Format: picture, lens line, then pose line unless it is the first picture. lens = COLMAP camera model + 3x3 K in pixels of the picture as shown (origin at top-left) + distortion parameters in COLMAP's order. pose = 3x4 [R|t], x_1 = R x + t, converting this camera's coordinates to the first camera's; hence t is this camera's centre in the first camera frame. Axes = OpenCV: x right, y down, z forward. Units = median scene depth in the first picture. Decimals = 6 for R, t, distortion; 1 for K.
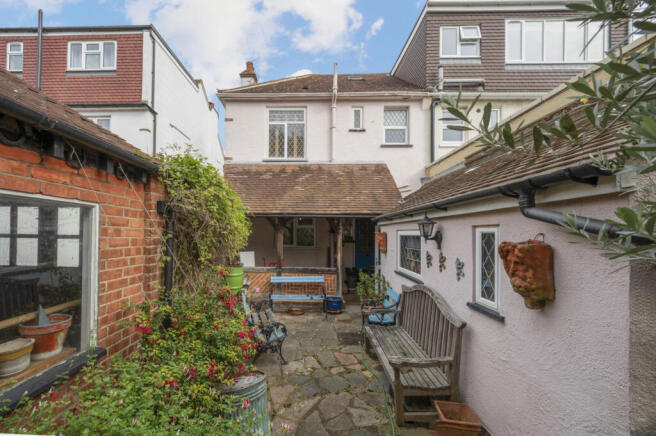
lens RADIAL K [[269.6, 0, 297.6], [0, 269.6, 230.2], [0, 0, 1]] dist [-0.001786, 0.000117]
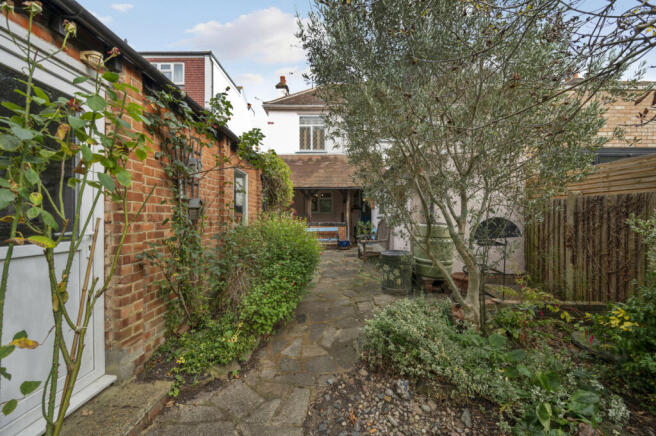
lens RADIAL K [[269.6, 0, 331.9], [0, 269.6, 220.0], [0, 0, 1]] dist [-0.001786, 0.000117]
pose [[0.999048, -0.012636, 0.041755, -0.002345], [0.012205, 0.999870, 0.010563, 0.085124], [-0.041883, -0.010043, 0.999072, -0.426228]]
